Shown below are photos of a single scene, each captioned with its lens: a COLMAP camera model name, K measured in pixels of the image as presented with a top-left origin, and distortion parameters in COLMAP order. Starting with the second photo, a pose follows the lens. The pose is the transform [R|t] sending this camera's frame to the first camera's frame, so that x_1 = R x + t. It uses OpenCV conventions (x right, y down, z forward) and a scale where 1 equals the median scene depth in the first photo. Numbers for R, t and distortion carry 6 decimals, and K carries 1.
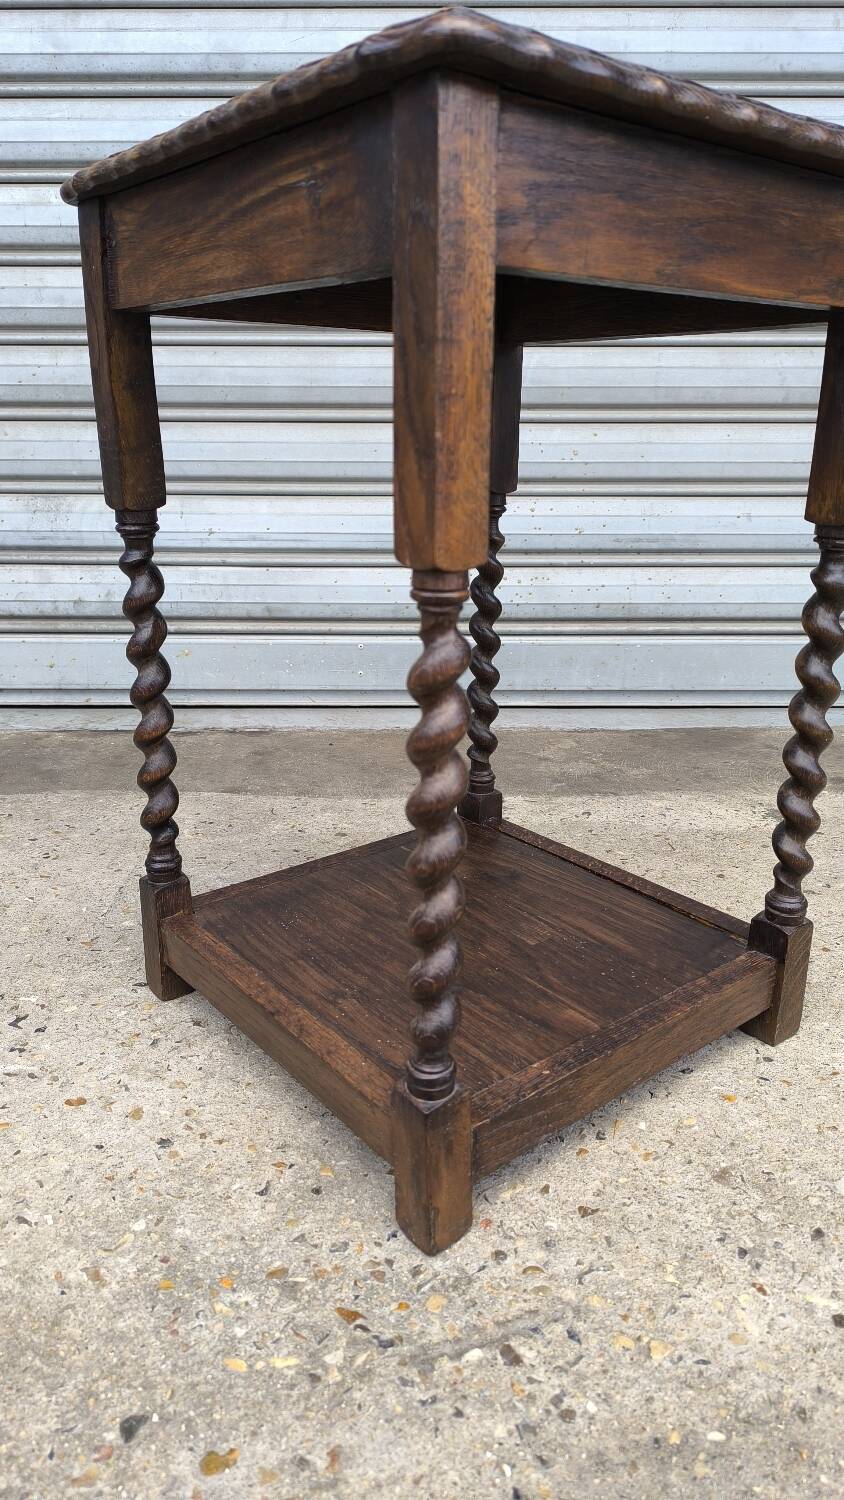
lens RADIAL K [[1043.2, 0, 423.6], [0, 1043.2, 764.4], [0, 0, 1]] dist [0.024569, -0.035656]
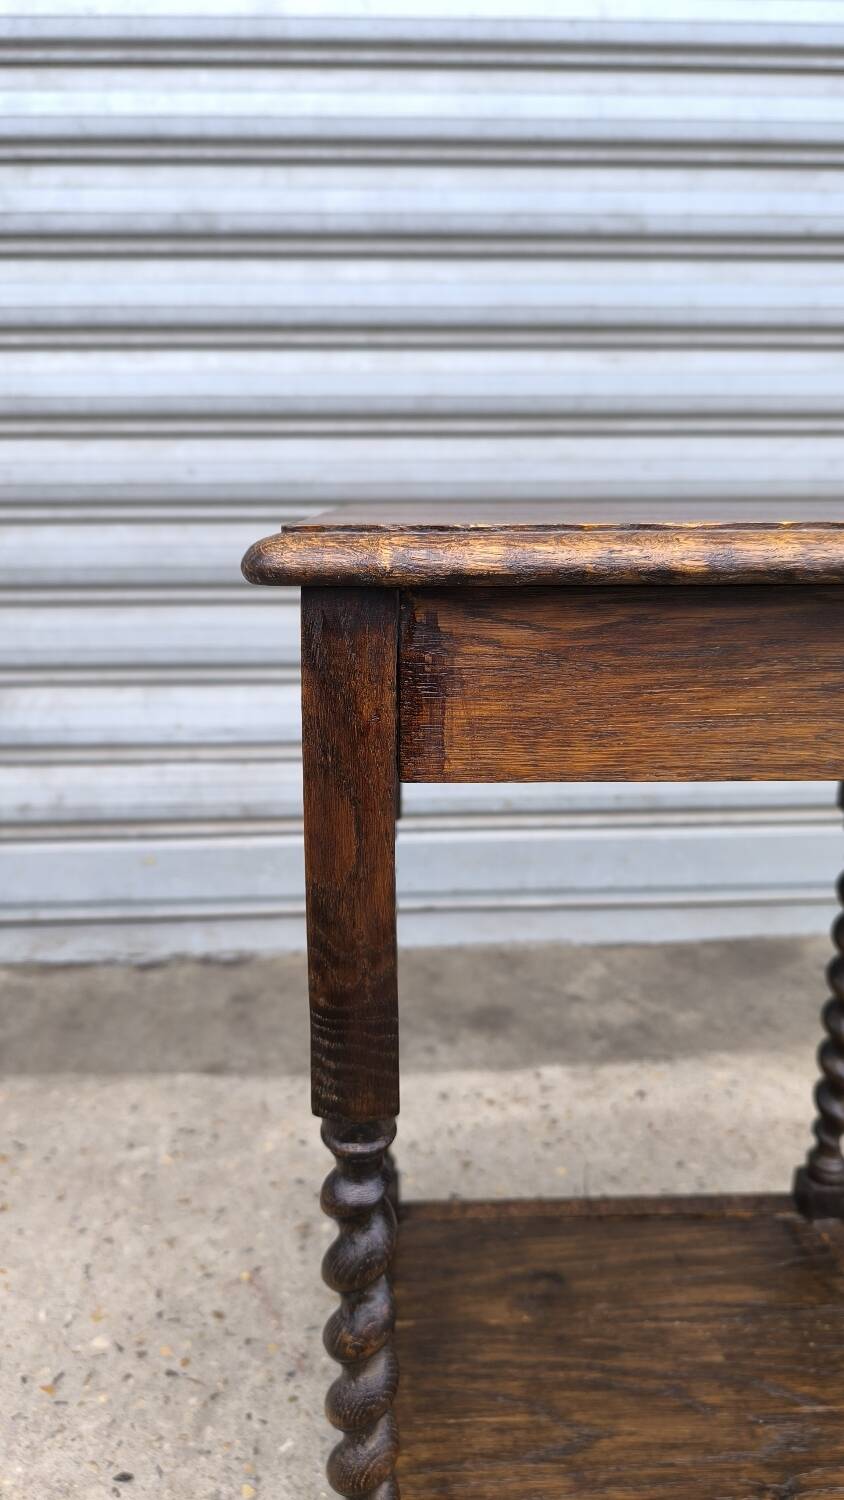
lens RADIAL K [[1066.4, 0, 419.8], [0, 1066.4, 739.6], [0, 0, 1]] dist [-0.010405, -0.025164]
pose [[0.998637, -0.018156, 0.048935, -0.116801], [0.021499, 0.997406, -0.068689, -0.369468], [-0.047561, 0.069647, 0.996437, 0.268798]]
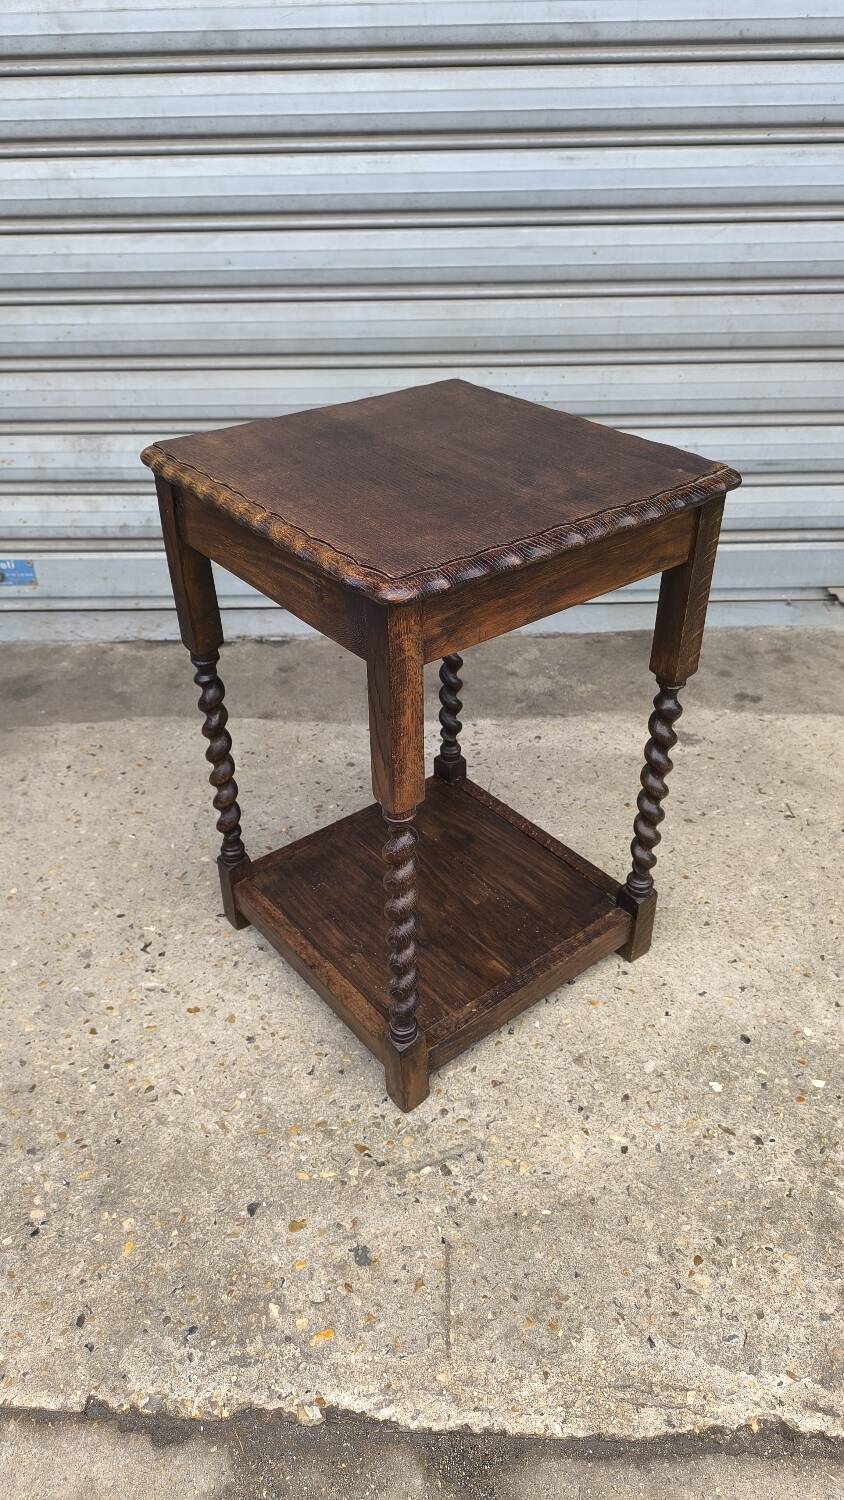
lens RADIAL K [[1043.2, 0, 420.8], [0, 1043.2, 761.4], [0, 0, 1]] dist [0.024569, -0.035656]
pose [[0.999777, -0.008814, -0.019169, 0.069210], [0.013816, 0.960162, 0.279103, -0.586512], [0.015945, -0.279306, 0.960070, -0.535385]]
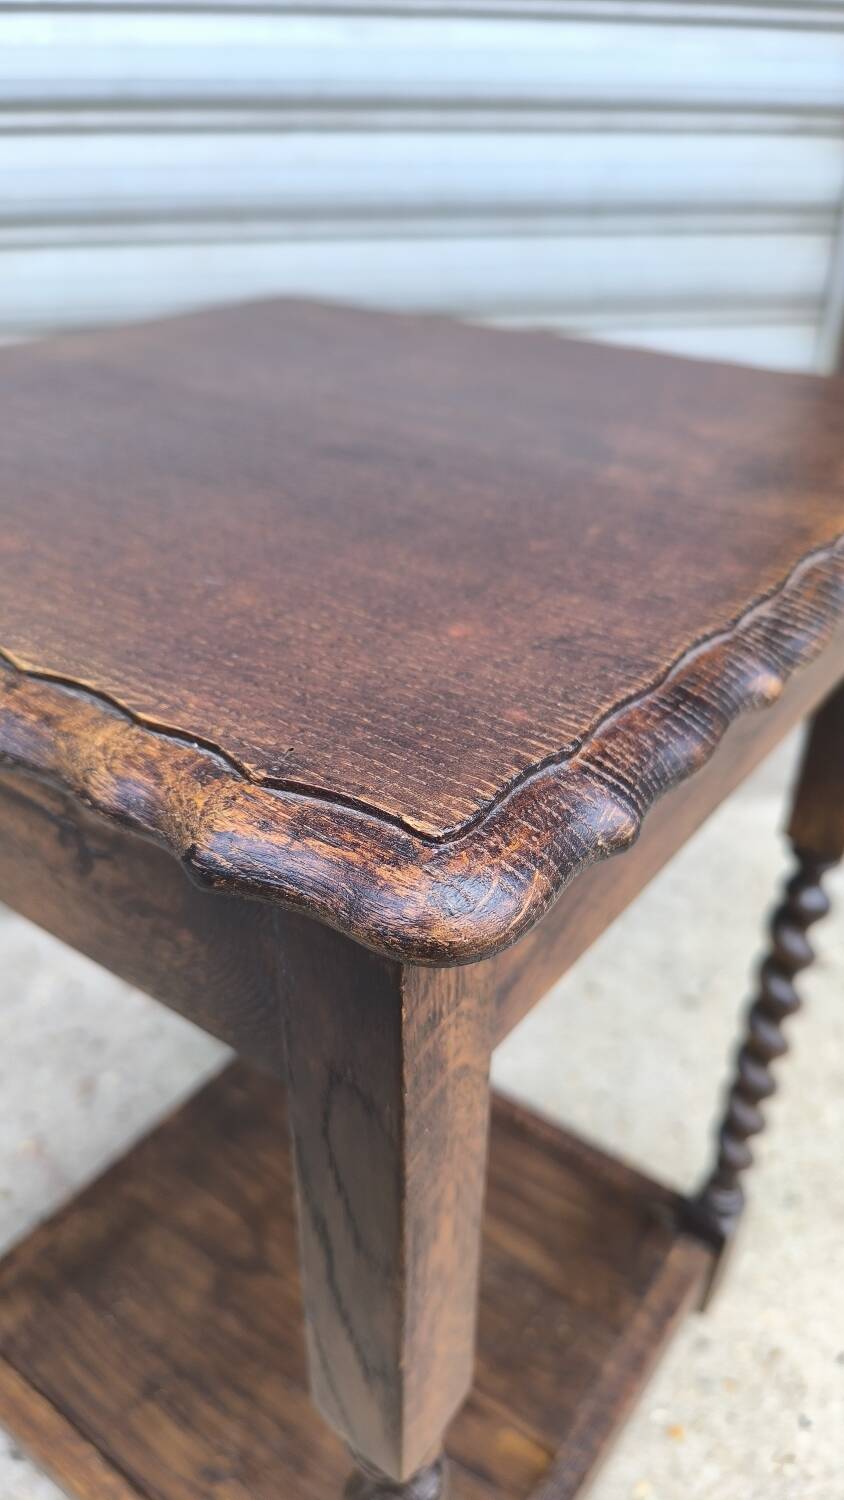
lens RADIAL K [[1066.4, 0, 413.9], [0, 1066.4, 747.4], [0, 0, 1]] dist [-0.010405, -0.025164]
pose [[0.967856, -0.129203, 0.215782, -0.041930], [0.077278, 0.969228, 0.233721, -0.541373], [-0.239340, -0.209533, 0.948057, 0.400096]]
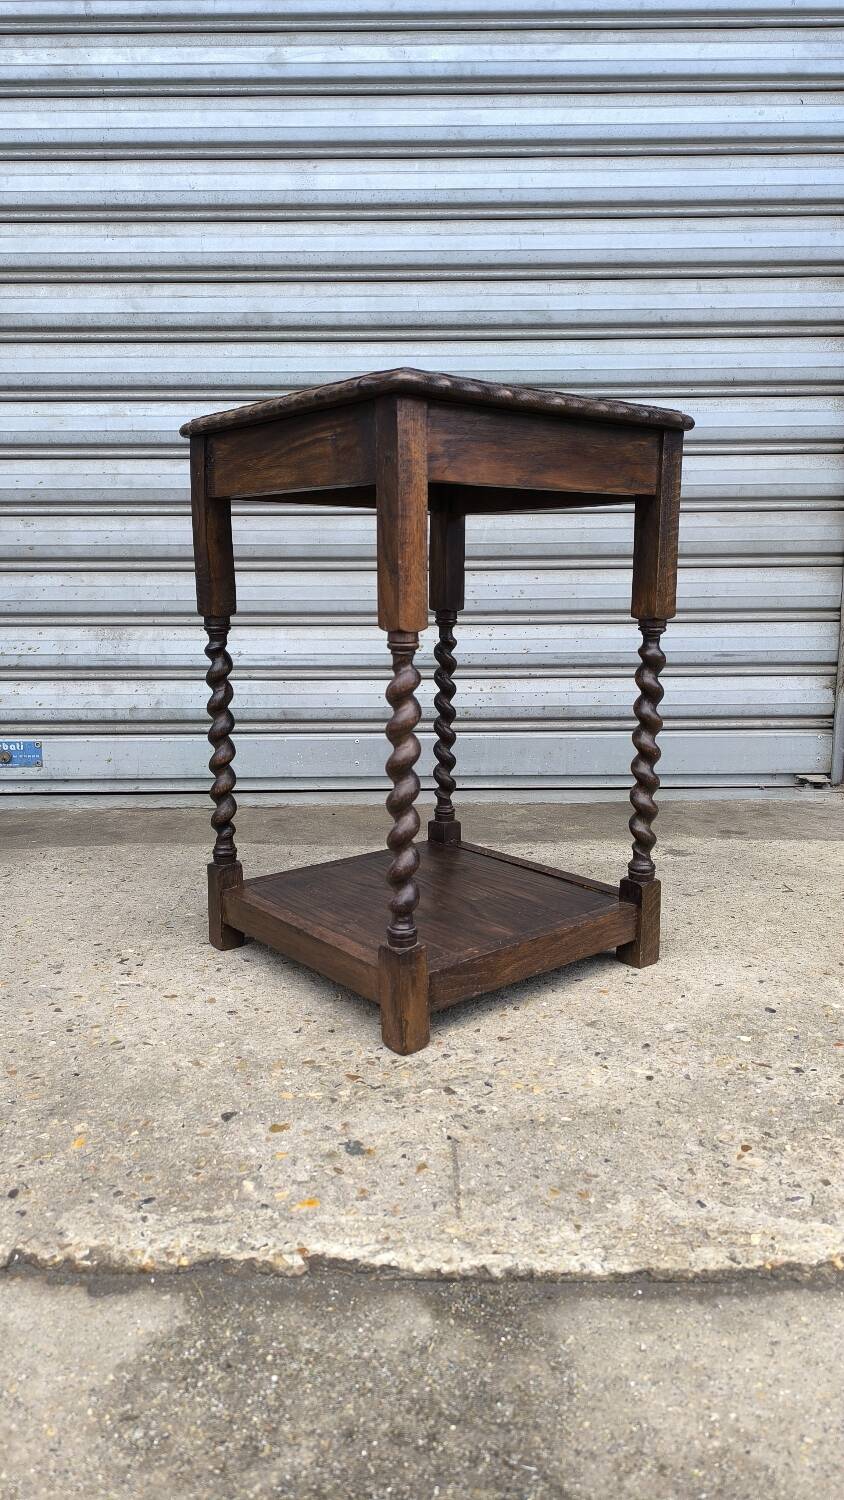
lens RADIAL K [[1043.2, 0, 428.9], [0, 1043.2, 753.1], [0, 0, 1]] dist [0.024569, -0.035656]
pose [[0.999877, -0.010339, 0.011803, 0.030401], [0.012013, 0.988320, -0.151918, 0.242418], [-0.010094, 0.152041, 0.988323, -0.632832]]
